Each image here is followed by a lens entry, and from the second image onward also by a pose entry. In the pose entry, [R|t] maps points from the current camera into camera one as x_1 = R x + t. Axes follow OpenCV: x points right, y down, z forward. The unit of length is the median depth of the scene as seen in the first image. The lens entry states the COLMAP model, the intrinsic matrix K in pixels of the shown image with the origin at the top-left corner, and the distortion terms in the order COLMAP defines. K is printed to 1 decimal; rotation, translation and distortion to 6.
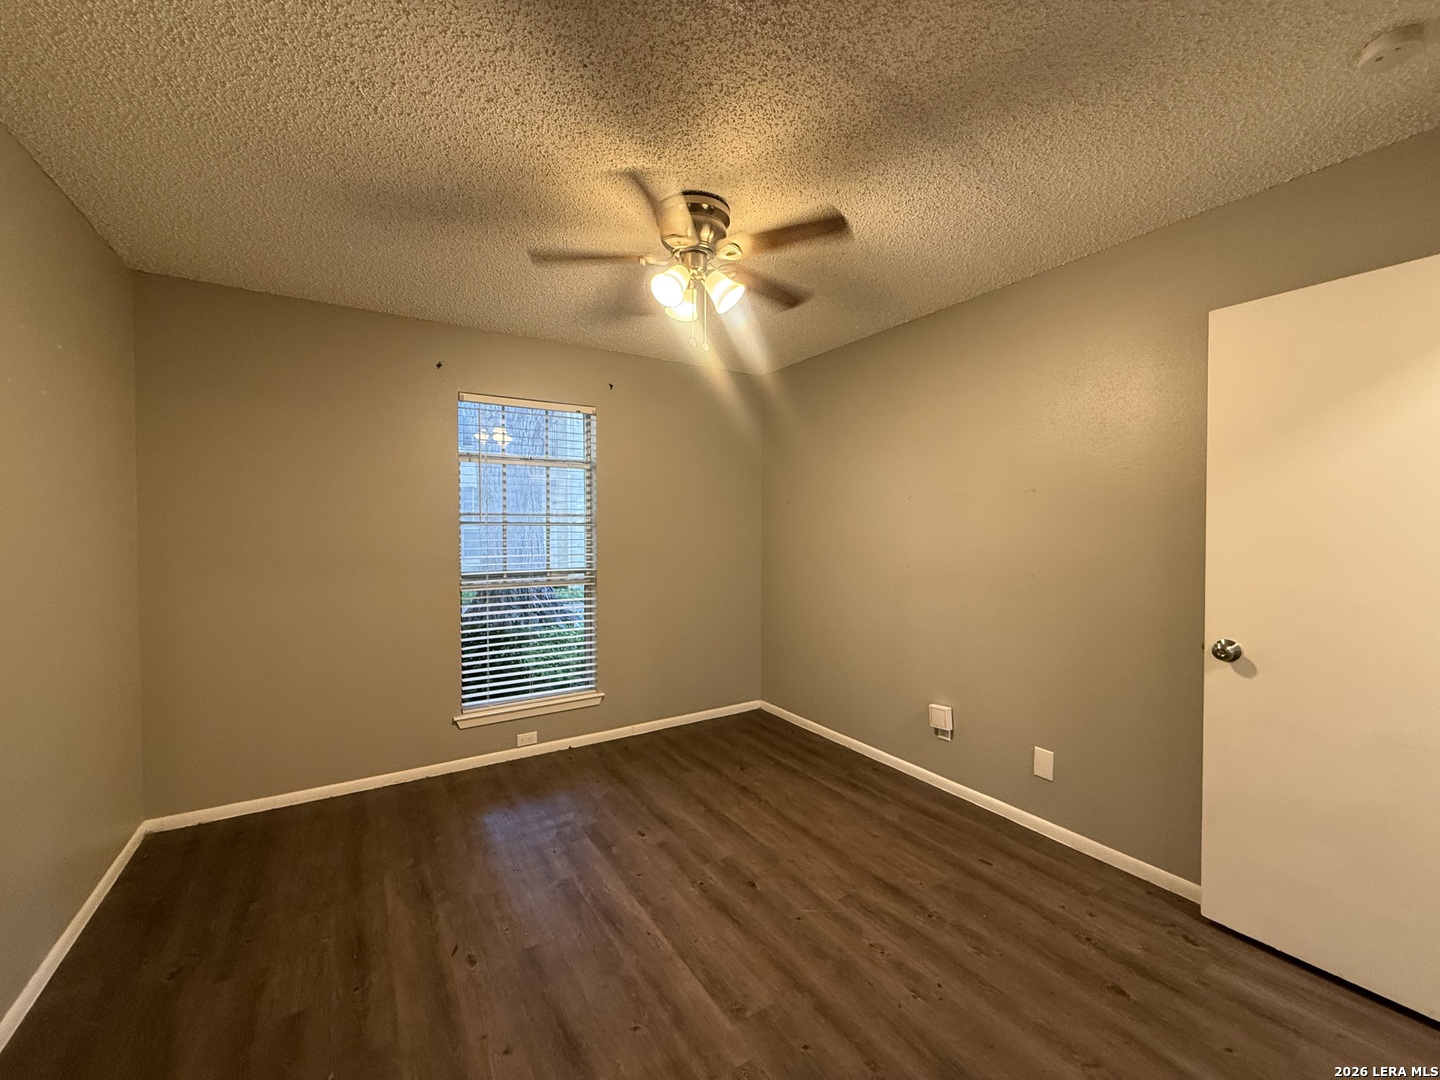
lens RADIAL K [[575.1, 0, 712.9], [0, 575.1, 538.3], [0, 0, 1]] dist [-0.001631, 0.000466]
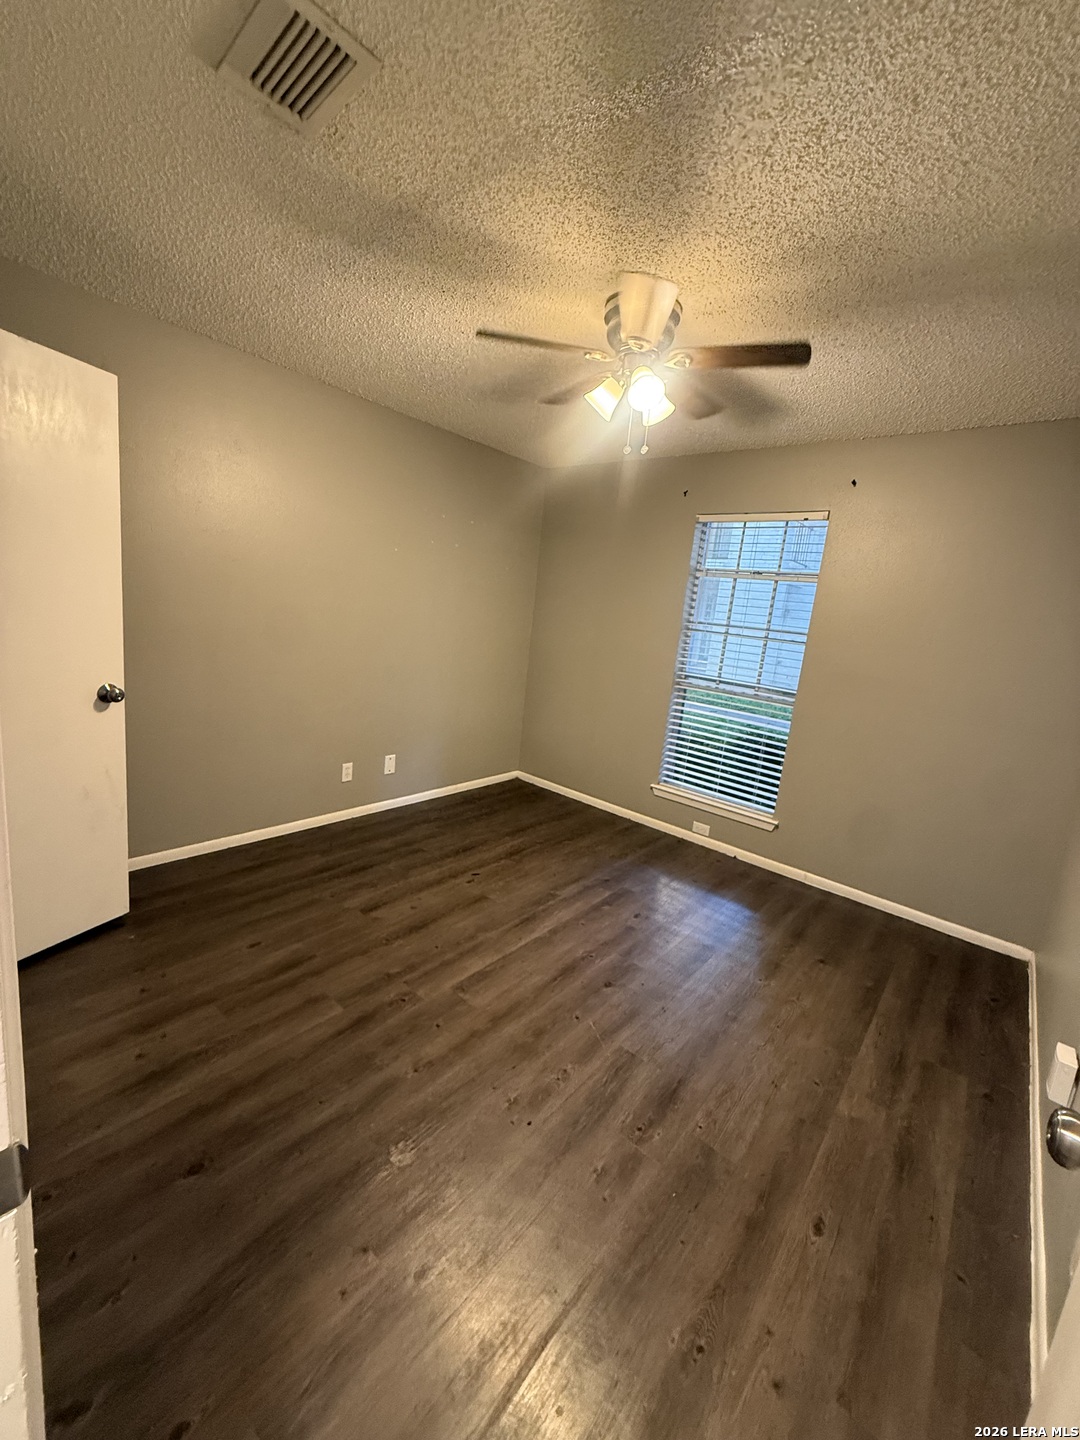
lens RADIAL K [[575.1, 0, 538.6], [0, 575.1, 709.7], [0, 0, 1]] dist [-0.001631, 0.000466]
pose [[0.302770, 0.197491, -0.932378, 0.940444], [-0.122694, 0.978231, 0.167361, -0.038781], [0.945133, 0.063725, 0.320410, 0.547775]]
